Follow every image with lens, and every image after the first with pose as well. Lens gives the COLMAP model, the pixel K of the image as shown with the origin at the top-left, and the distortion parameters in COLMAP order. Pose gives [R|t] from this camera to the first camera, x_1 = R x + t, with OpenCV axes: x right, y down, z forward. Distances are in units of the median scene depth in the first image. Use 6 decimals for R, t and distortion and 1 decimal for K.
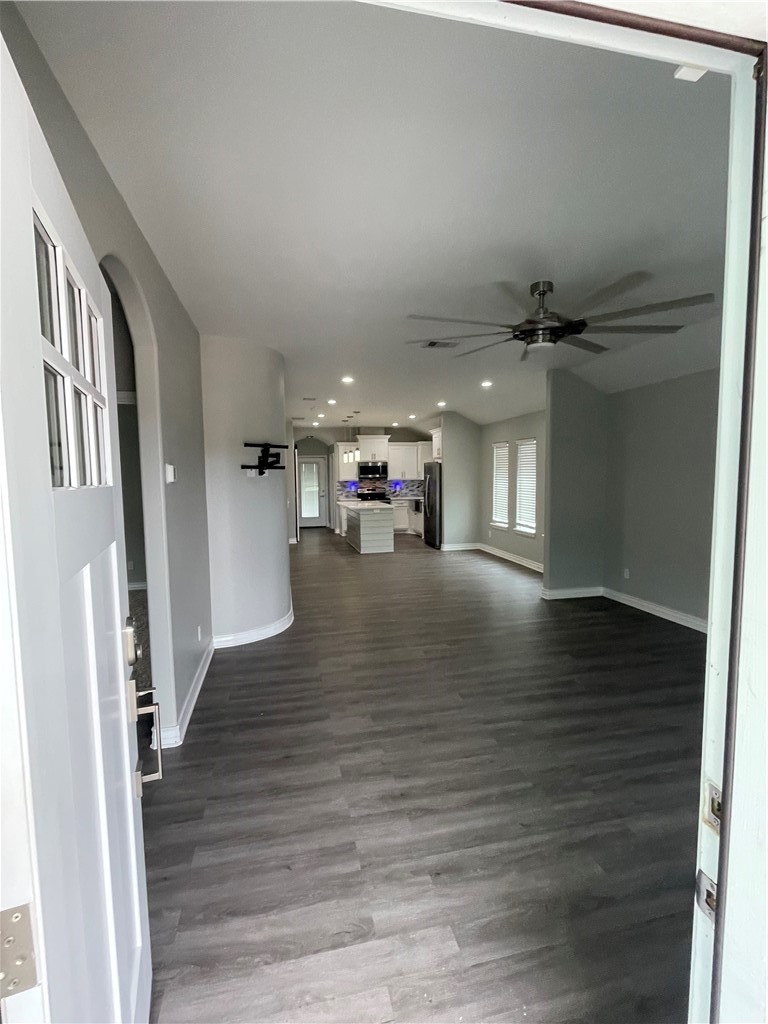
lens RADIAL K [[470.4, 0, 383.9], [0, 470.4, 508.2], [0, 0, 1]] dist [-0.001788, -0.001584]
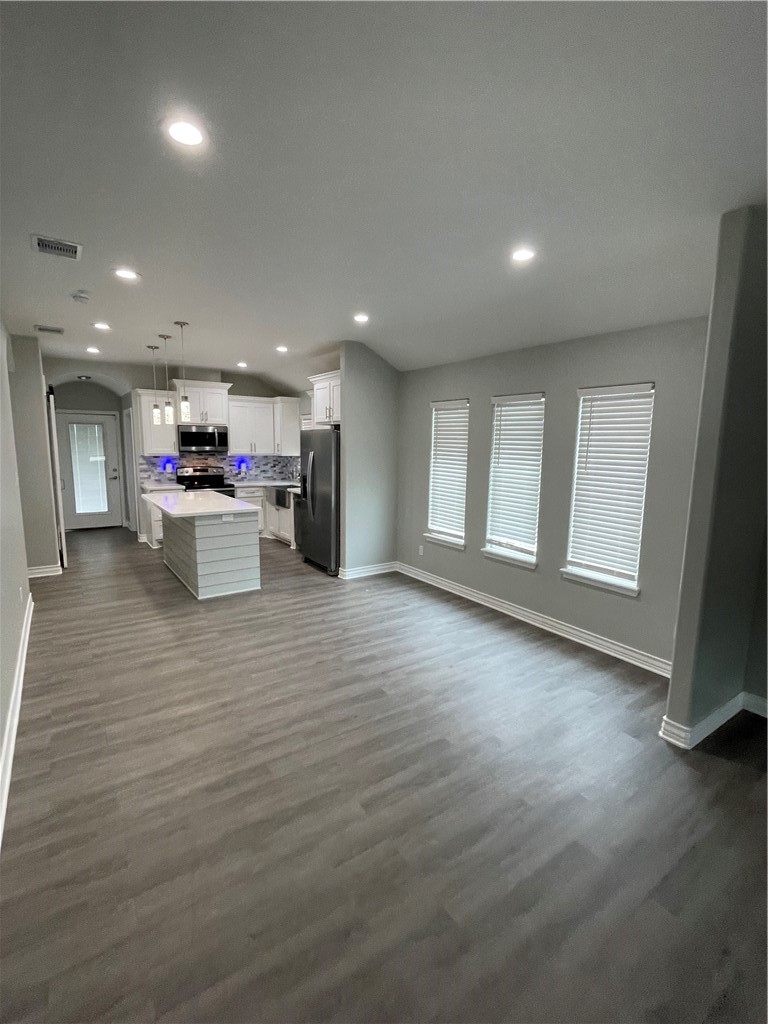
lens RADIAL K [[470.4, 0, 379.7], [0, 470.4, 515.1], [0, 0, 1]] dist [-0.001788, -0.001584]
pose [[0.928552, -0.028484, 0.370108, -0.040109], [-0.000927, 0.996870, 0.079047, -0.030464], [-0.371201, -0.073742, 0.925620, 0.336689]]
